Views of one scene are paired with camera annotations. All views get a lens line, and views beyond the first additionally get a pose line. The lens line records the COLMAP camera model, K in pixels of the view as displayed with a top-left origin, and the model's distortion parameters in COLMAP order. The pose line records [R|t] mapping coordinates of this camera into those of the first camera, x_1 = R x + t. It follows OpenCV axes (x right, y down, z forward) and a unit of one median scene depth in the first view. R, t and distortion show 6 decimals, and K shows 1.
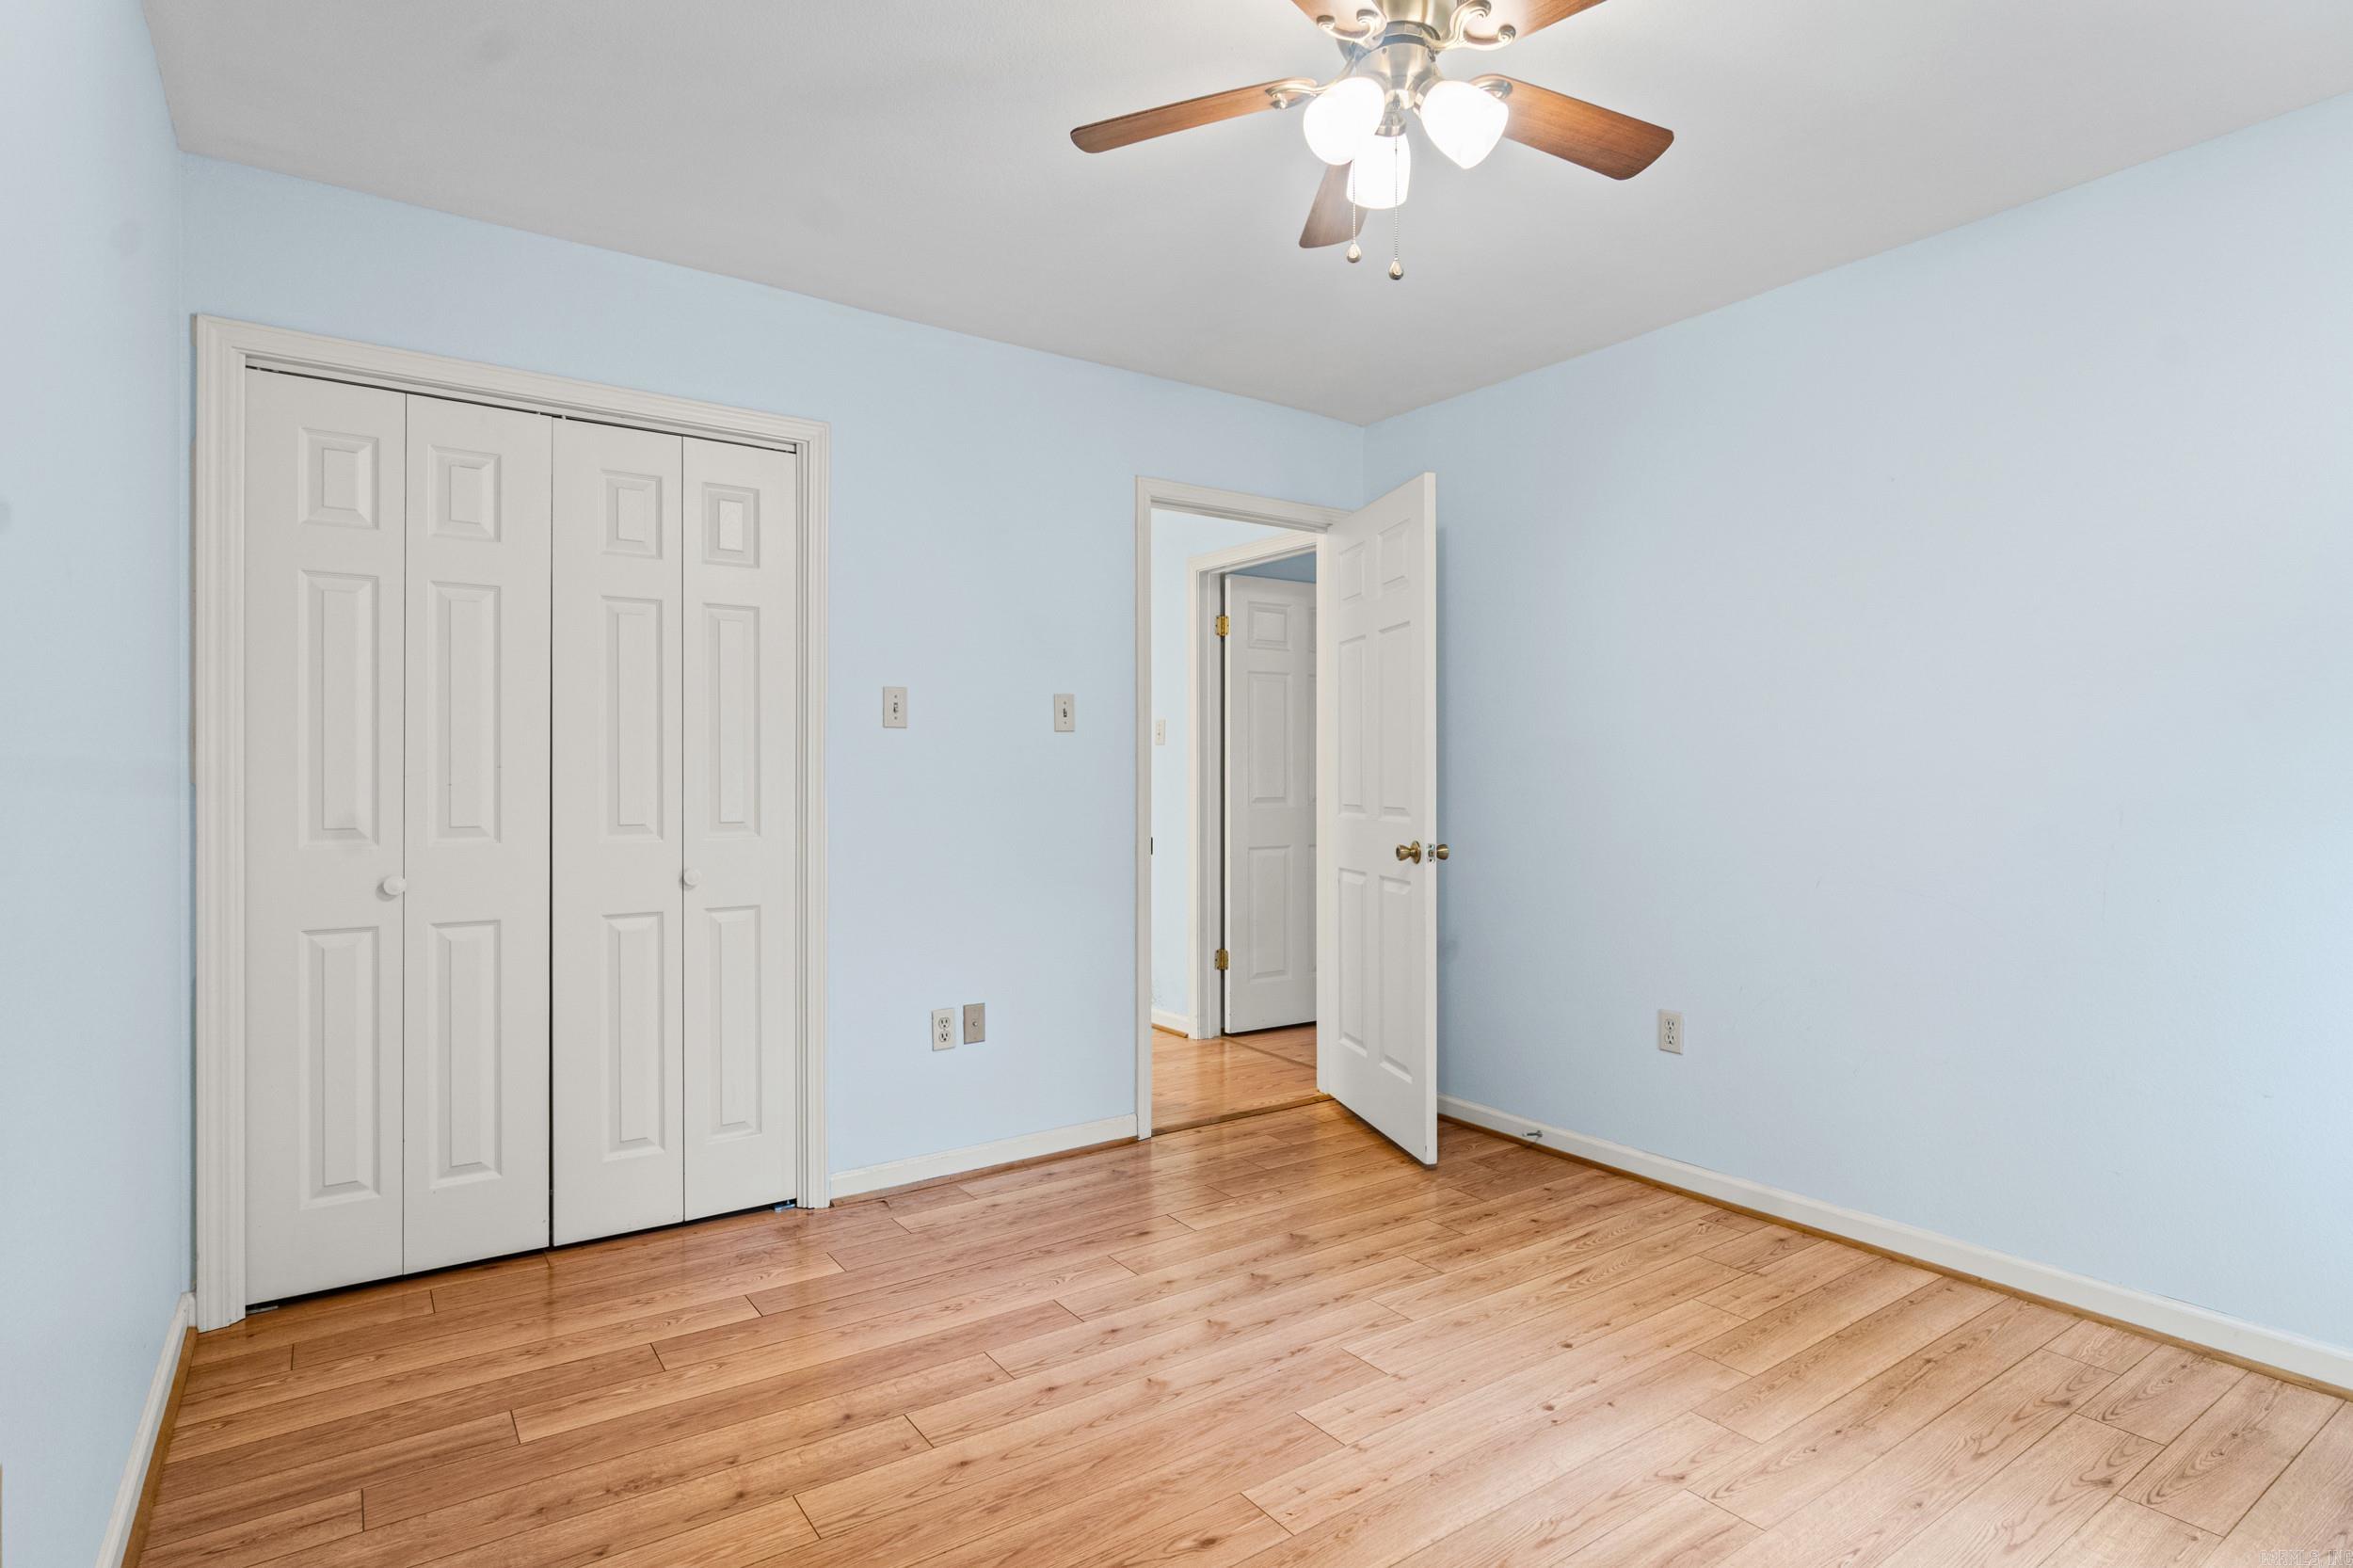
lens RADIAL K [[1199.3, 0, 1166.2], [0, 1199.3, 787.1], [0, 0, 1]] dist [-0.004766, 0.001148]
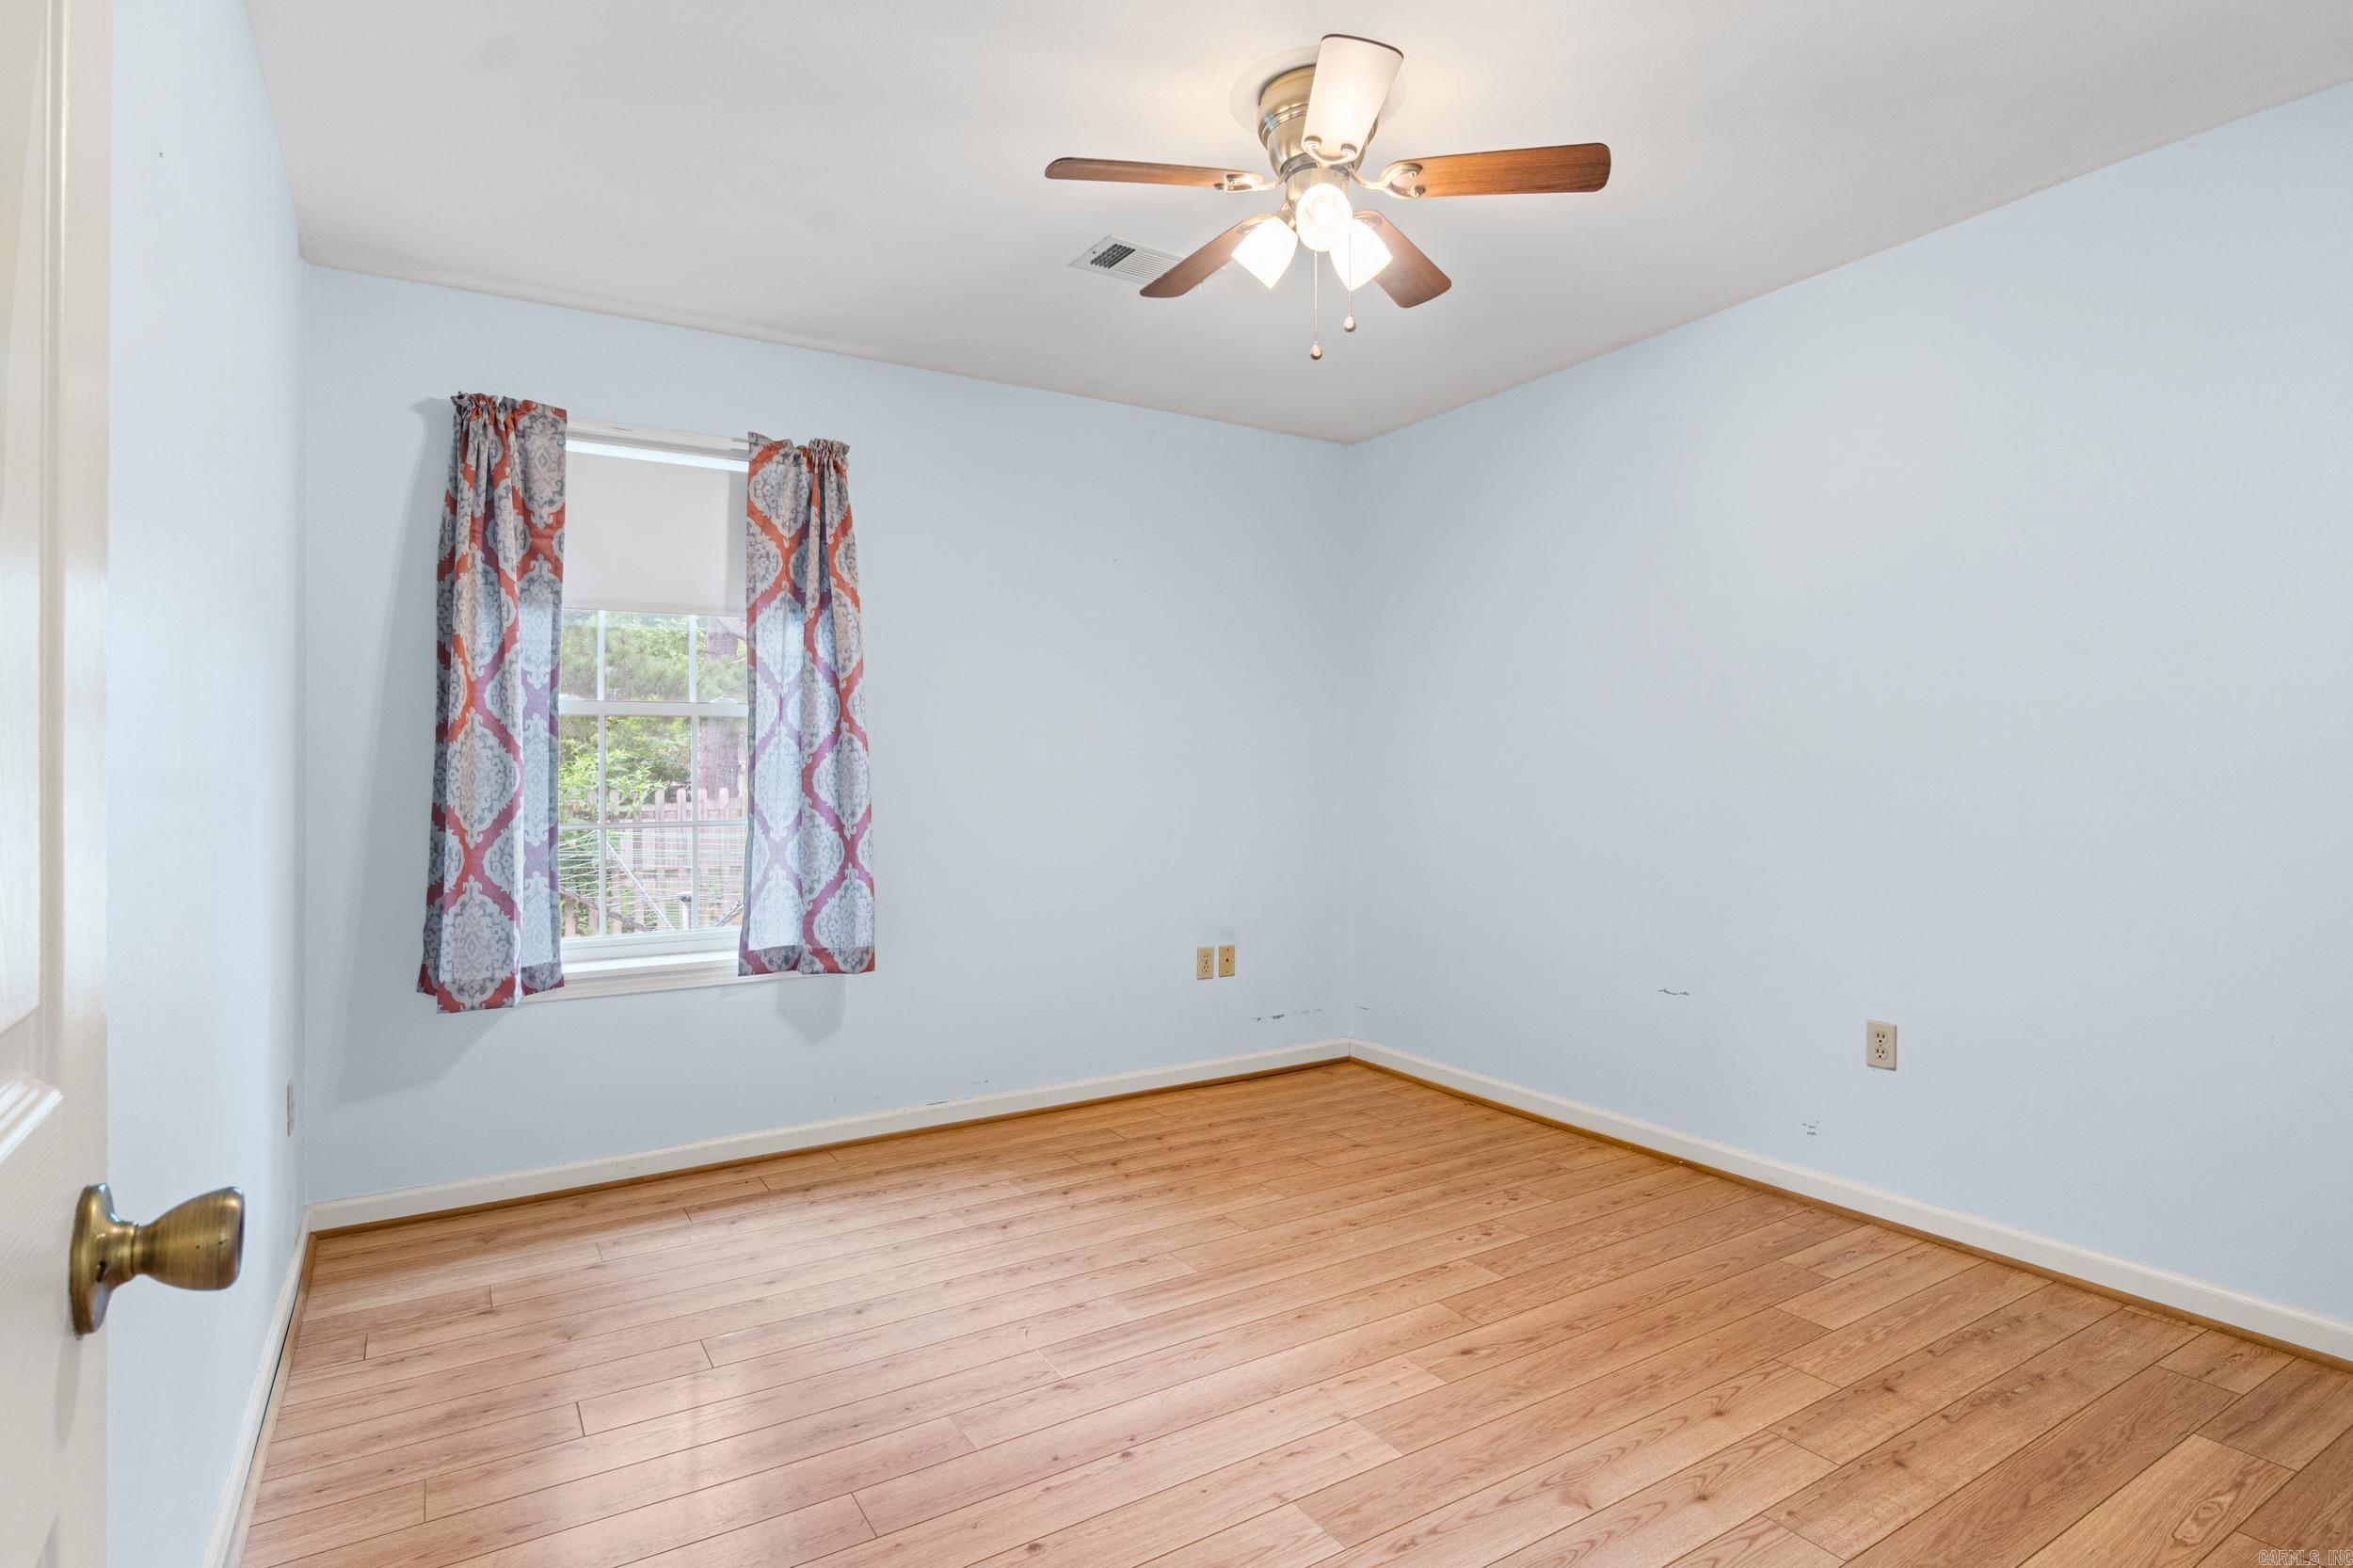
lens RADIAL K [[1199.3, 0, 1166.2], [0, 1199.3, 787.1], [0, 0, 1]] dist [-0.004766, 0.001148]
pose [[-0.998054, 0.011304, 0.061330, 0.242729], [0.012227, 0.999817, 0.014706, -0.009561], [-0.061152, 0.015427, -0.998009, 2.041721]]
